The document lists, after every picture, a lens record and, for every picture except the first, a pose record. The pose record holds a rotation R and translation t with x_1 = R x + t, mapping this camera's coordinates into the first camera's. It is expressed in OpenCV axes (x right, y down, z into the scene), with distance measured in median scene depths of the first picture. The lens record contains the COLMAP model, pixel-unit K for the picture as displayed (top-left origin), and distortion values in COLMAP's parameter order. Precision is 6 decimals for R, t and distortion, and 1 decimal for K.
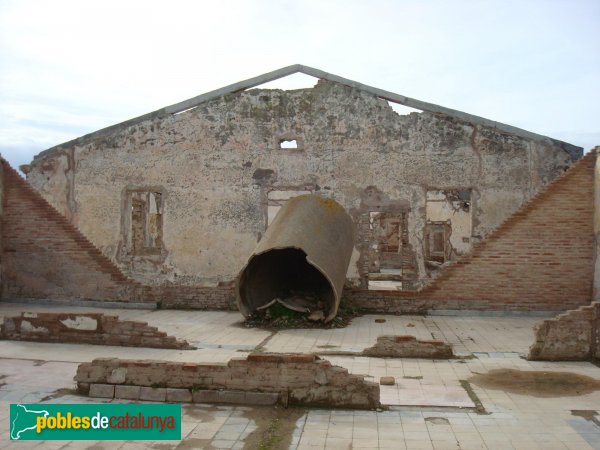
lens RADIAL K [[630.2, 0, 301.9], [0, 630.2, 229.0], [0, 0, 1]] dist [-0.098055, 0.000000]
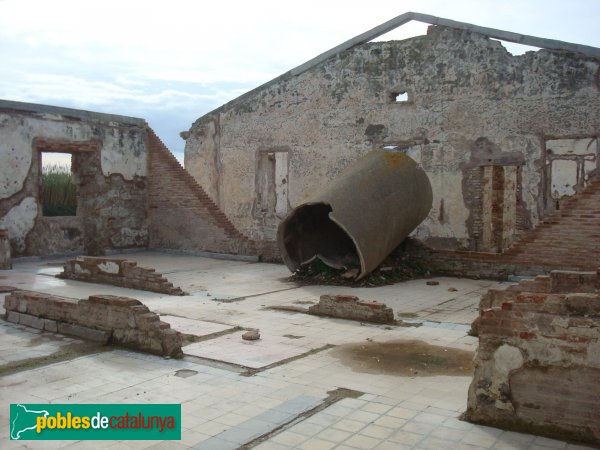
lens RADIAL K [[630.2, 0, 298.1], [0, 630.2, 226.5], [0, 0, 1]] dist [-0.098055, 0.000000]
pose [[0.888263, 0.018463, -0.458964, 0.294215], [0.008254, 0.998389, 0.056137, 0.007256], [0.459261, -0.053653, 0.886680, 0.075240]]
